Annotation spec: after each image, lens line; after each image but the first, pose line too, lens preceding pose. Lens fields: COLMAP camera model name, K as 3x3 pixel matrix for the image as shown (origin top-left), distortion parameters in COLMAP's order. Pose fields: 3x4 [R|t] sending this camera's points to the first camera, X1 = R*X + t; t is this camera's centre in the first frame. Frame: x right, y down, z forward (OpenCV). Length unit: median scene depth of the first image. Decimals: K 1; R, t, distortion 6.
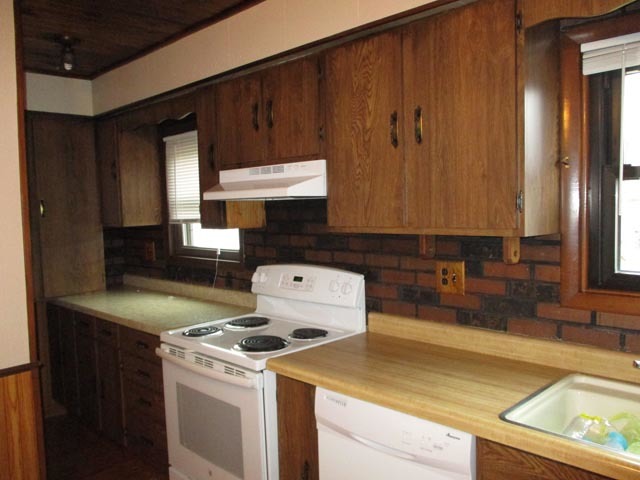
lens RADIAL K [[531.7, 0, 323.1], [0, 531.7, 230.2], [0, 0, 1]] dist [-0.042682, 0.026711]
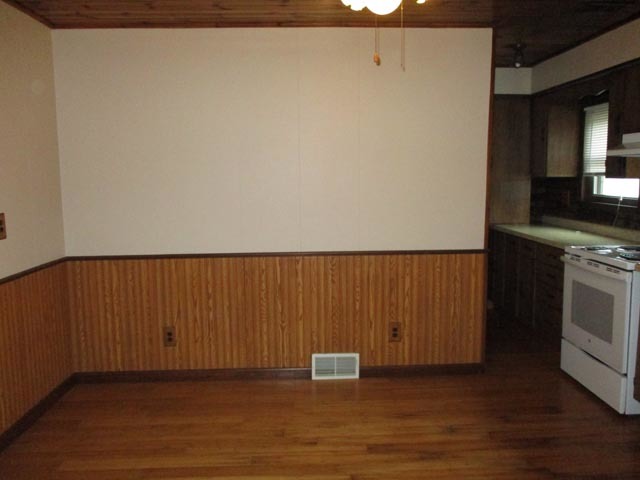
lens RADIAL K [[531.7, 0, 322.4], [0, 531.7, 228.6], [0, 0, 1]] dist [-0.042682, 0.026711]
pose [[0.722617, 0.100921, -0.683841, 0.200618], [-0.055466, 0.994560, 0.088167, 0.053376], [0.689019, -0.025781, 0.724284, -0.520830]]
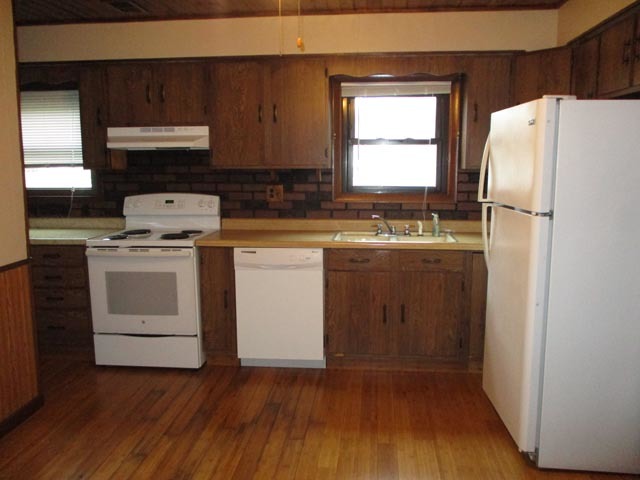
lens RADIAL K [[531.7, 0, 319.2], [0, 531.7, 233.9], [0, 0, 1]] dist [-0.042682, 0.026711]
pose [[0.781860, -0.058339, 0.620719, -0.695539], [0.014123, 0.997014, 0.075917, 0.076821], [-0.623294, -0.050590, 0.780349, -0.495042]]
